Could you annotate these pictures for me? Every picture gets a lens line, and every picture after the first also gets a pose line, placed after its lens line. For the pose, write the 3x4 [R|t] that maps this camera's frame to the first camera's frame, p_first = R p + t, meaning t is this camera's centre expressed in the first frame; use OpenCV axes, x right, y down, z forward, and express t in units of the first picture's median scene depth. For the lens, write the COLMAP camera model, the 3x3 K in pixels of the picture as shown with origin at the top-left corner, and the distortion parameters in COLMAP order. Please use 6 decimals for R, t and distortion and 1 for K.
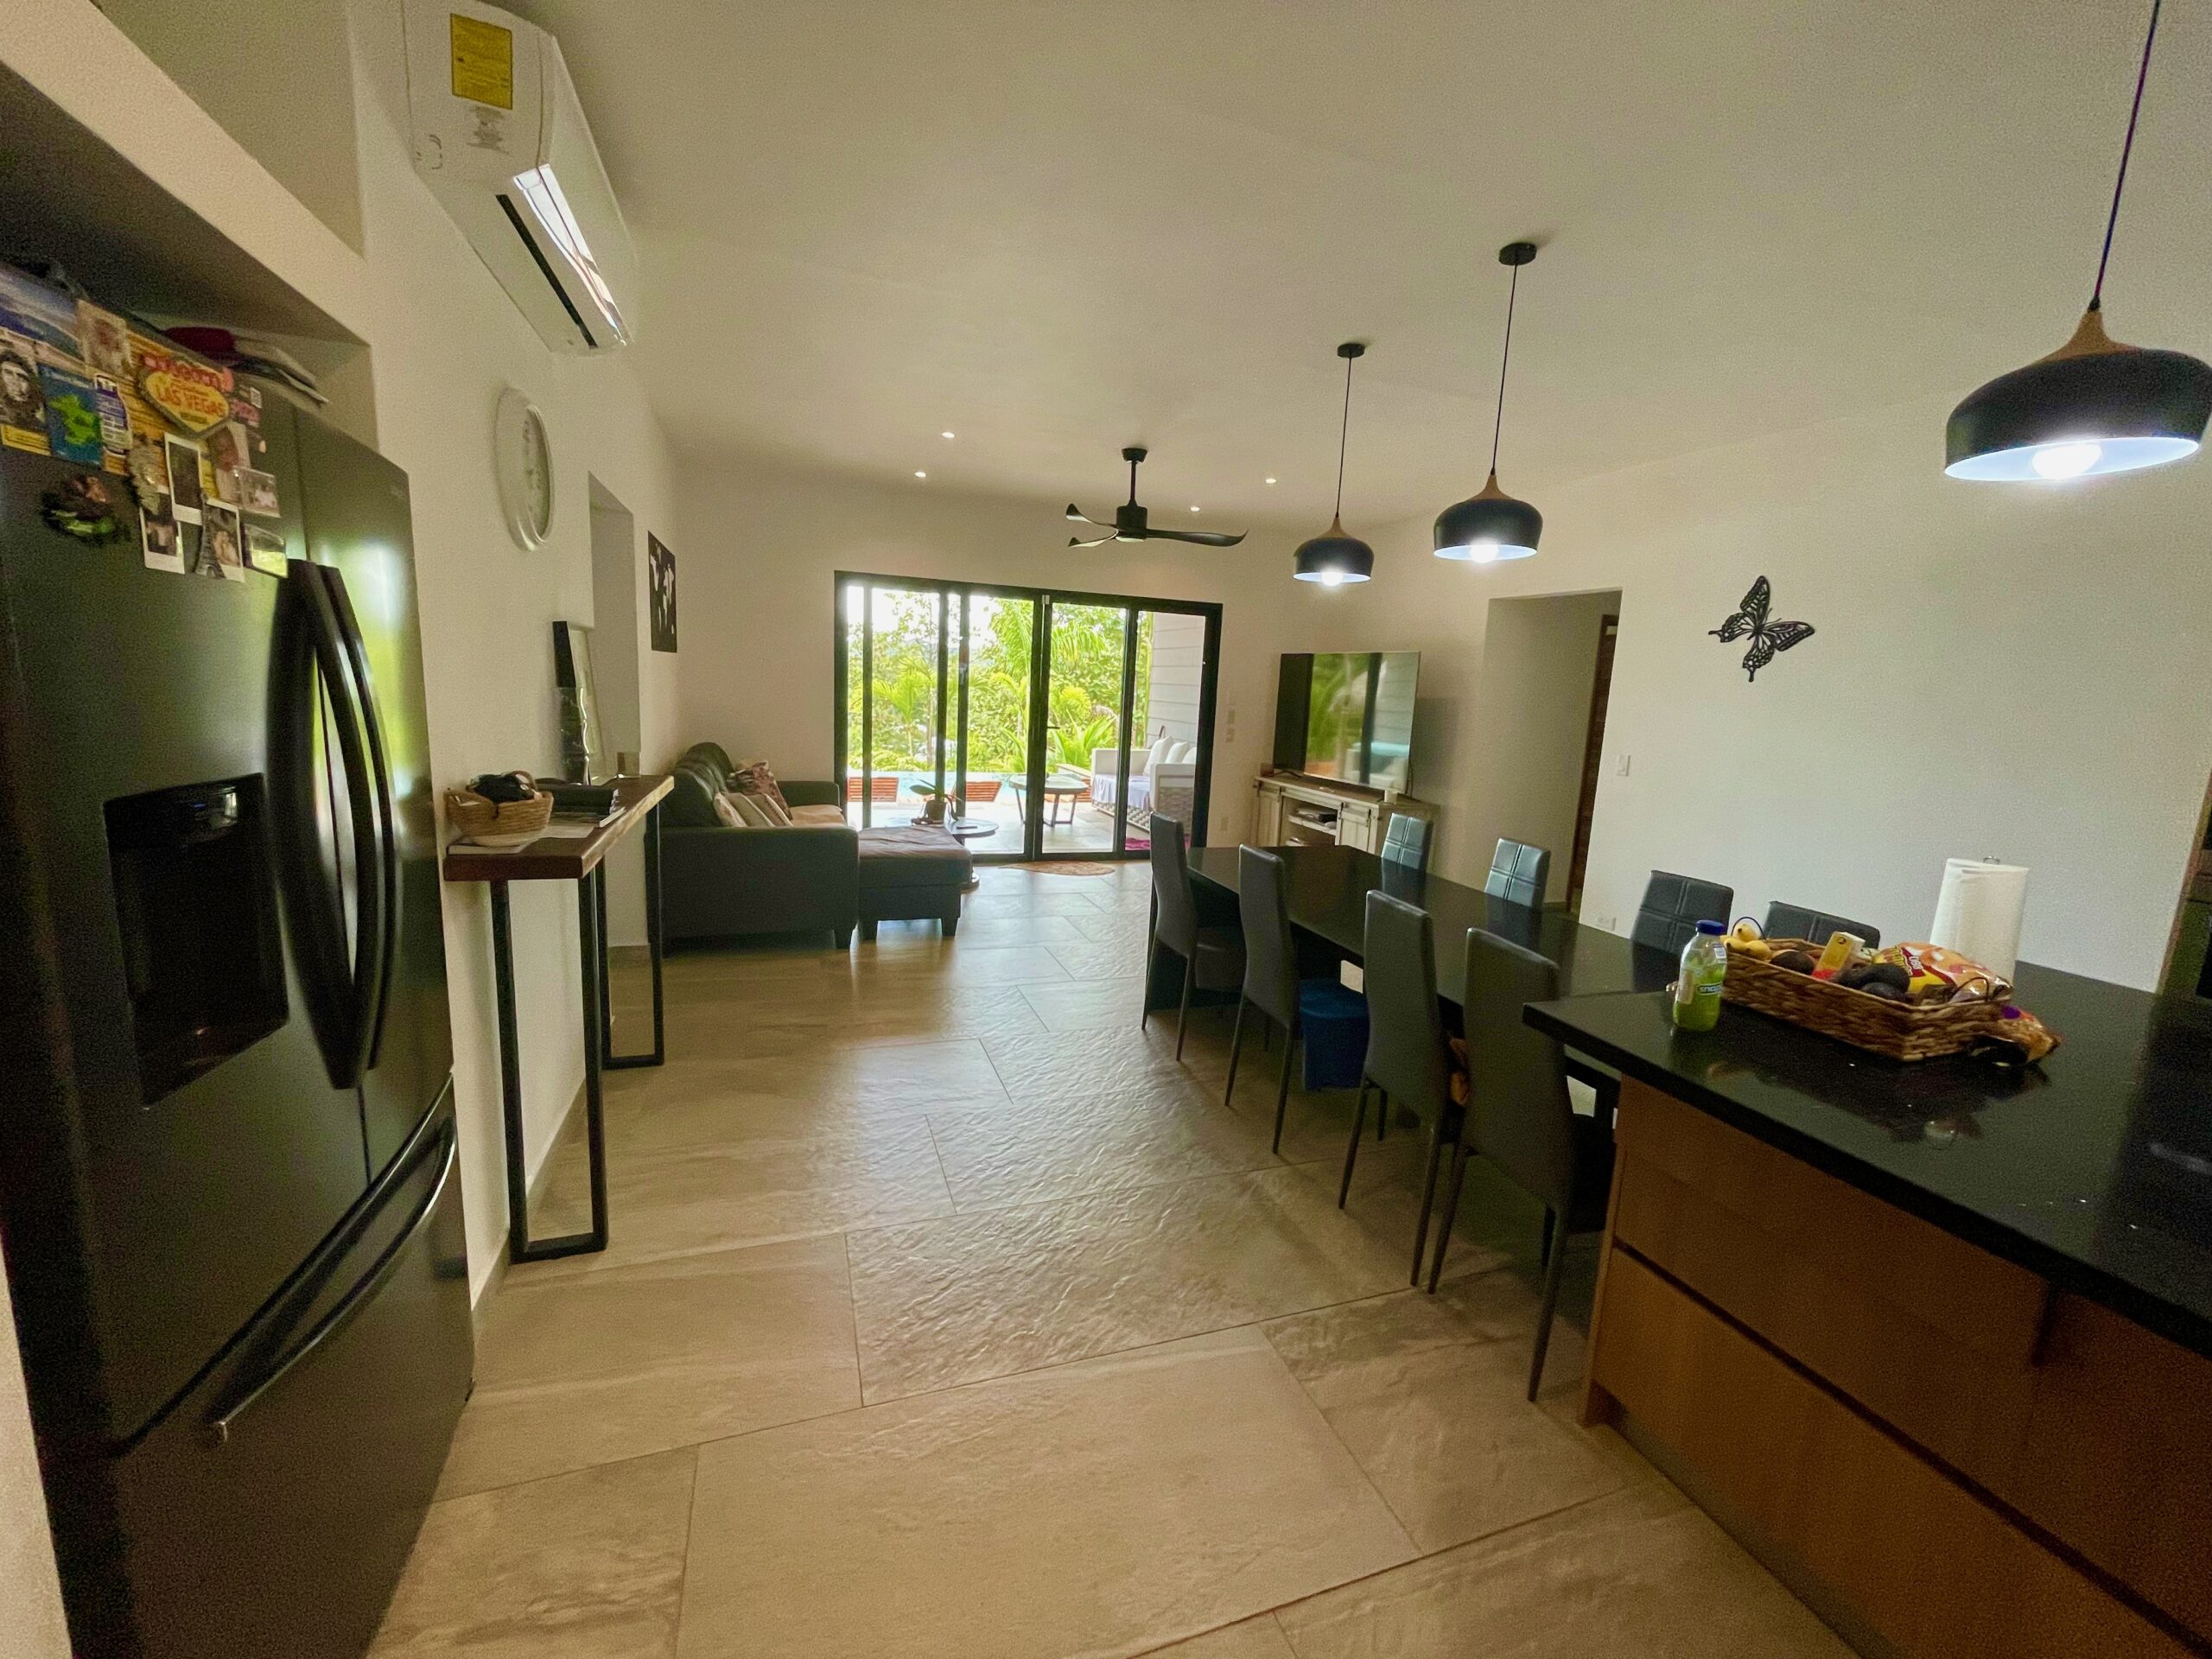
lens RADIAL K [[889.8, 0, 1103.7], [0, 889.8, 835.5], [0, 0, 1]] dist [-0.009074, 0.000571]
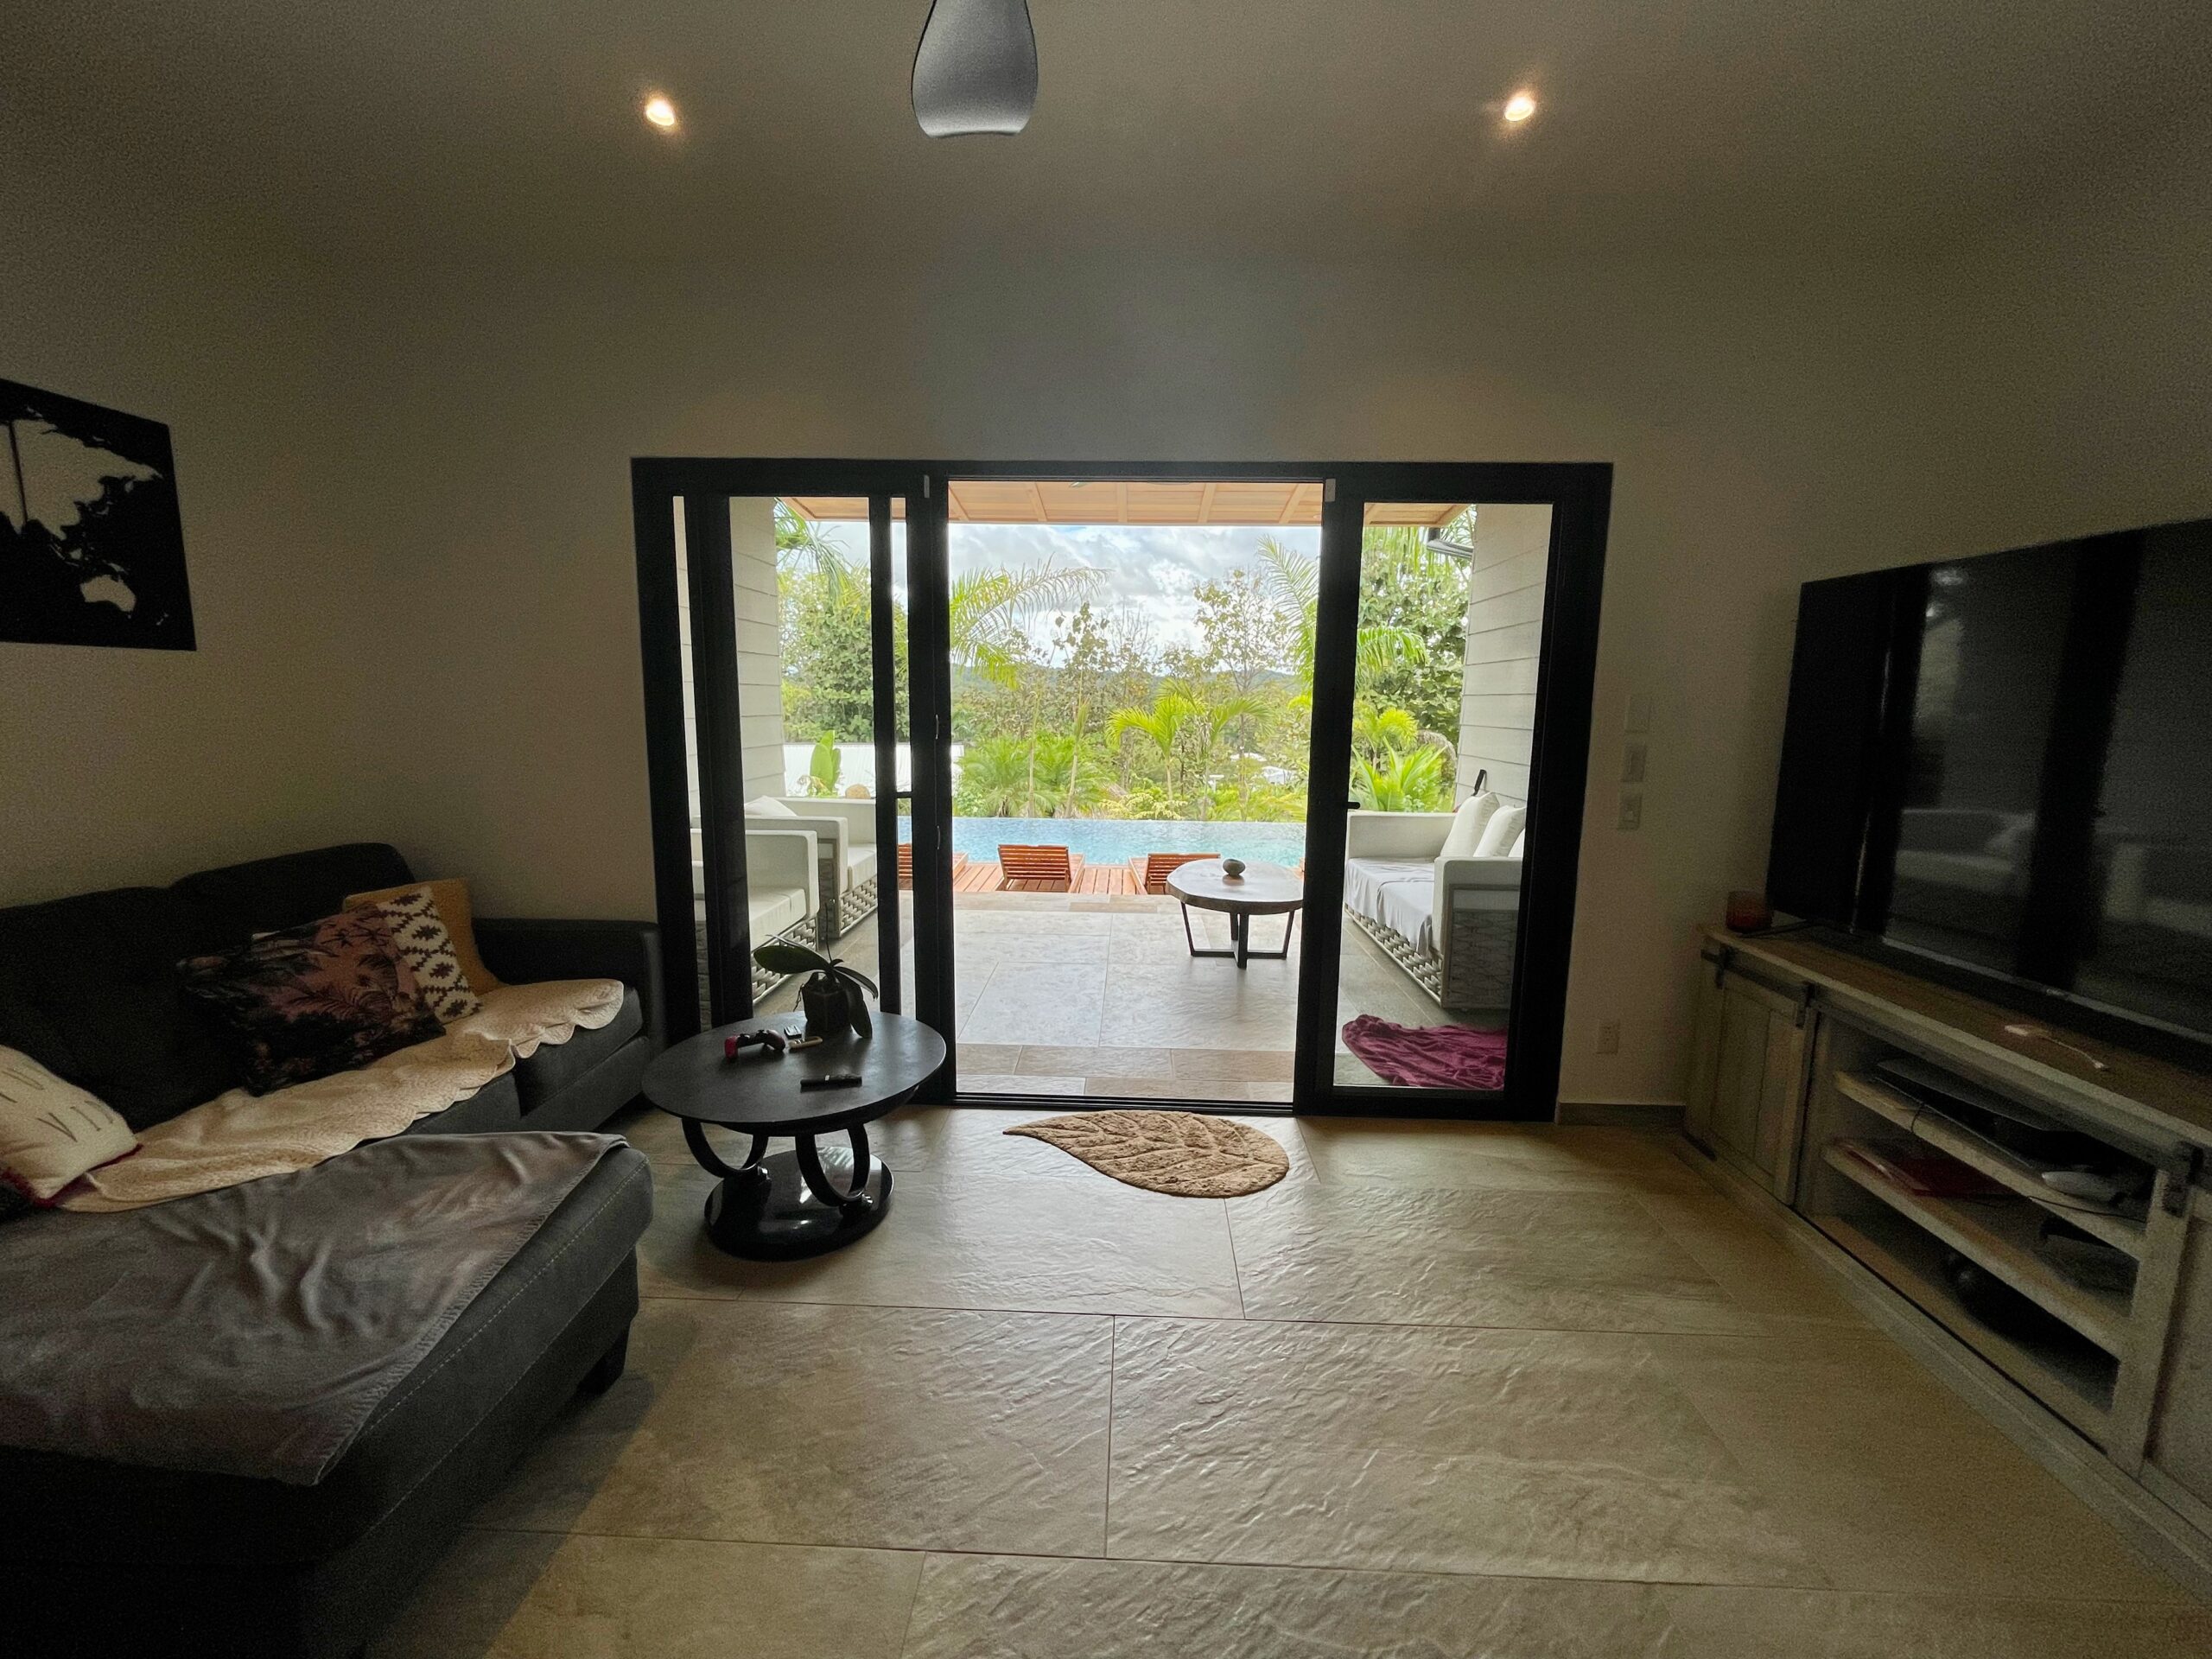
lens RADIAL K [[889.8, 0, 1063.3], [0, 889.8, 823.6], [0, 0, 1]] dist [-0.009074, 0.000571]
pose [[0.914157, 0.019557, -0.404889, 0.088401], [-0.037534, 0.998628, -0.036509, -0.102666], [0.403620, 0.048572, 0.913637, 0.664031]]
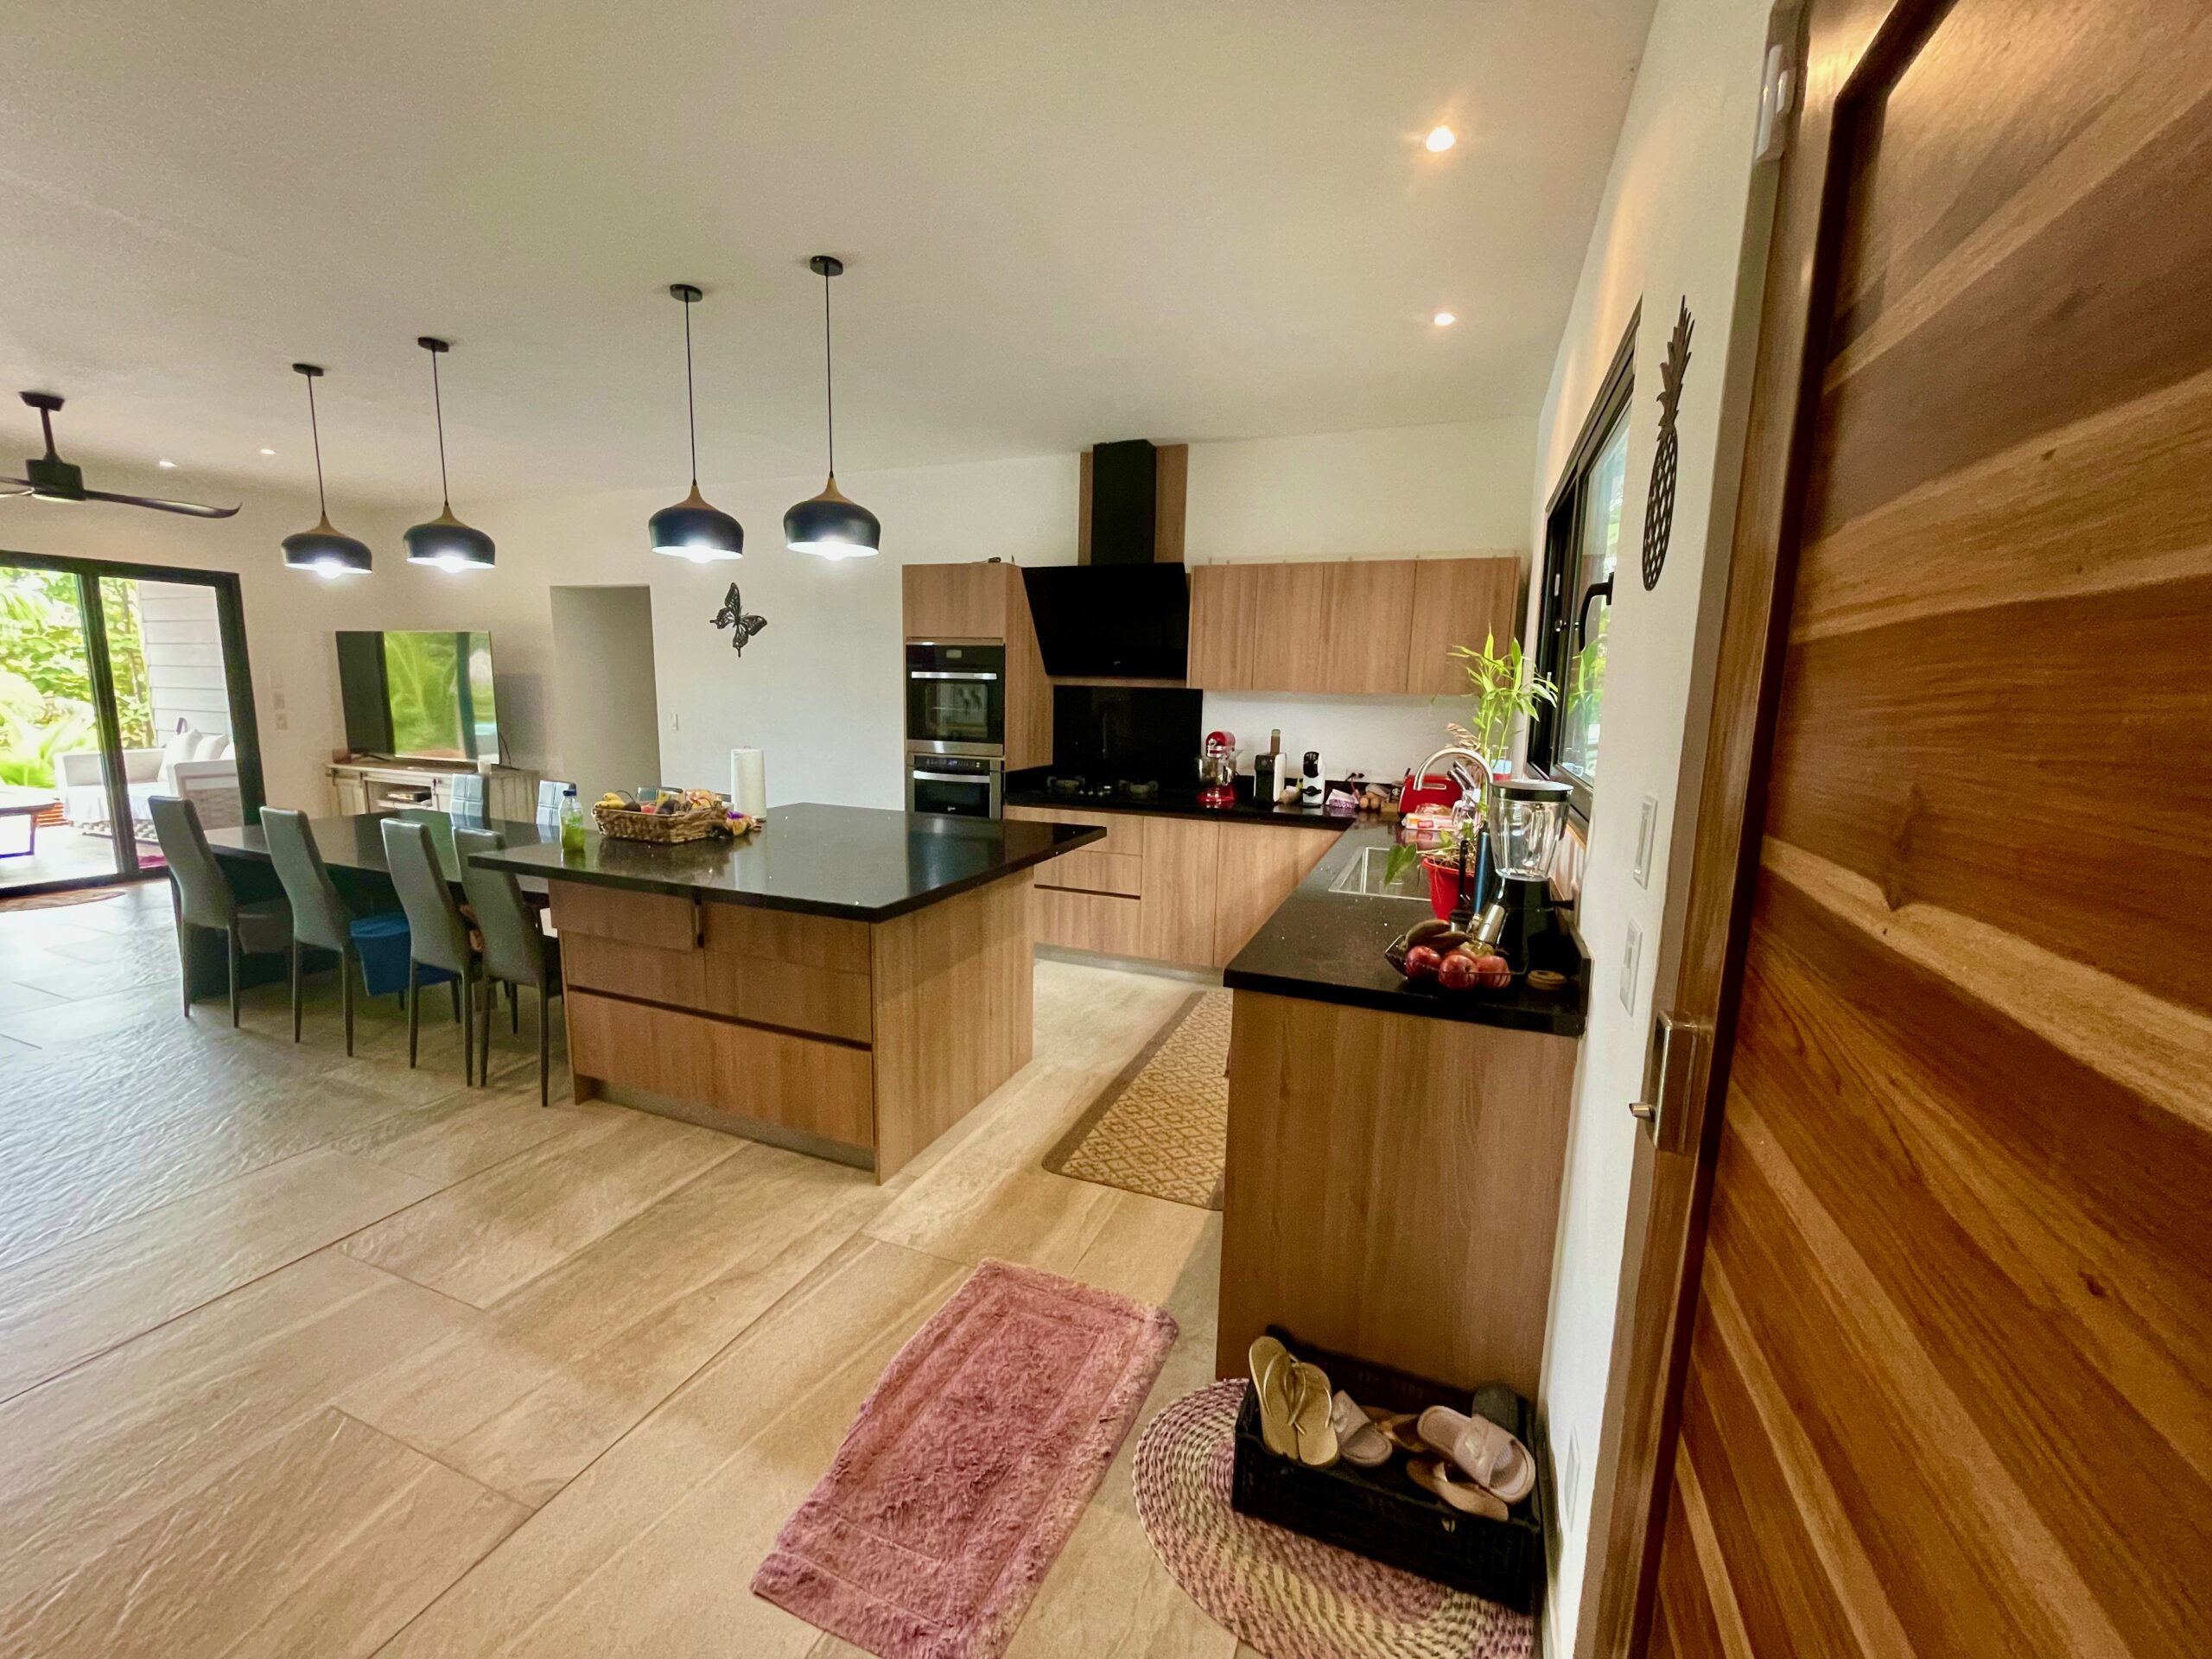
lens RADIAL K [[889.8, 0, 1122.6], [0, 889.8, 828.0], [0, 0, 1]] dist [-0.009074, 0.000571]
pose [[0.646253, -0.151500, 0.747934, 0.010031], [0.137875, 0.987146, 0.080823, 0.045988], [-0.750565, 0.050890, 0.658834, -0.265001]]
